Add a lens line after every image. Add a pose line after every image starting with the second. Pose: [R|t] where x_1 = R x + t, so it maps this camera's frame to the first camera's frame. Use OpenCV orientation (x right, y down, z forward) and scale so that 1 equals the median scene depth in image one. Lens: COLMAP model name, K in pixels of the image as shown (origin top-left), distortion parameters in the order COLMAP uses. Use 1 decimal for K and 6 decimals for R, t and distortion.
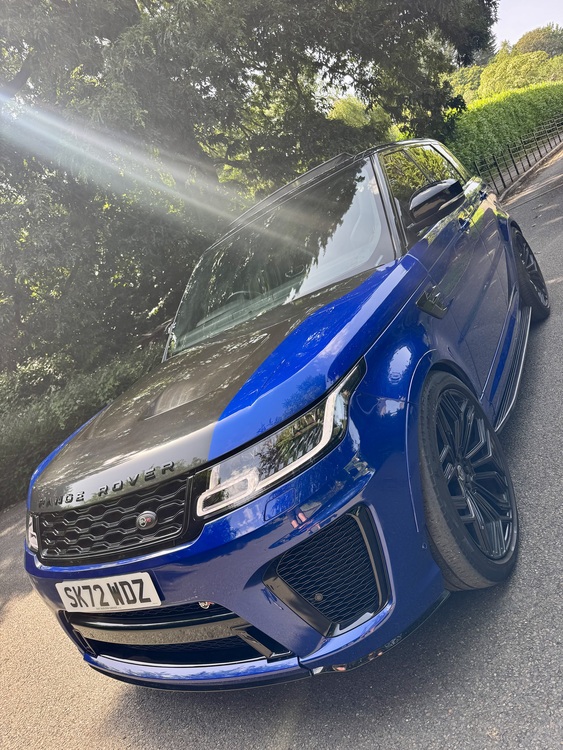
lens RADIAL K [[541.2, 0, 281.5], [0, 541.2, 375.0], [0, 0, 1]] dist [-0.000561, -0.002250]
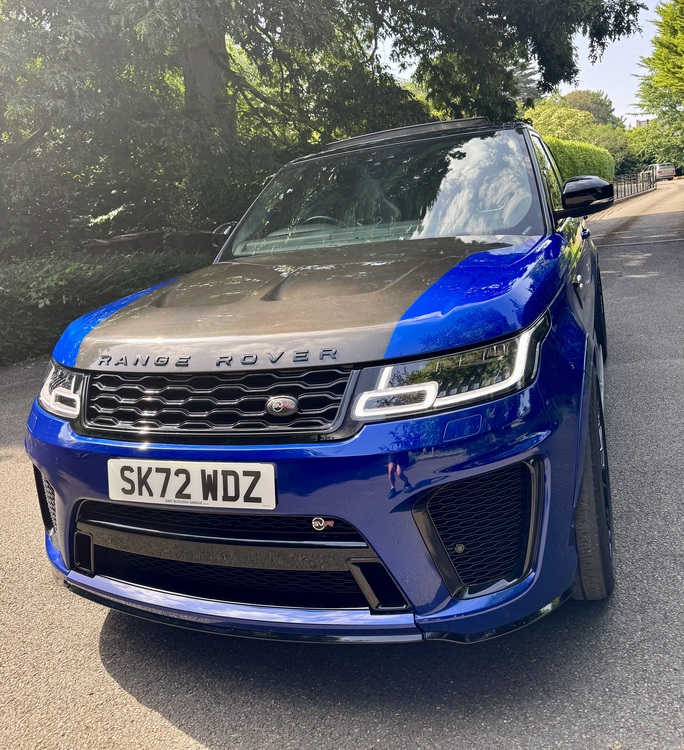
lens RADIAL K [[653.5, 0, 346.0], [0, 653.5, 291.5], [0, 0, 1]] dist [0.018188, -0.021150]
pose [[0.928005, 0.331457, 0.170128, -0.364464], [-0.306944, 0.938999, -0.155133, 0.214303], [-0.211170, 0.091744, 0.973134, -0.018065]]
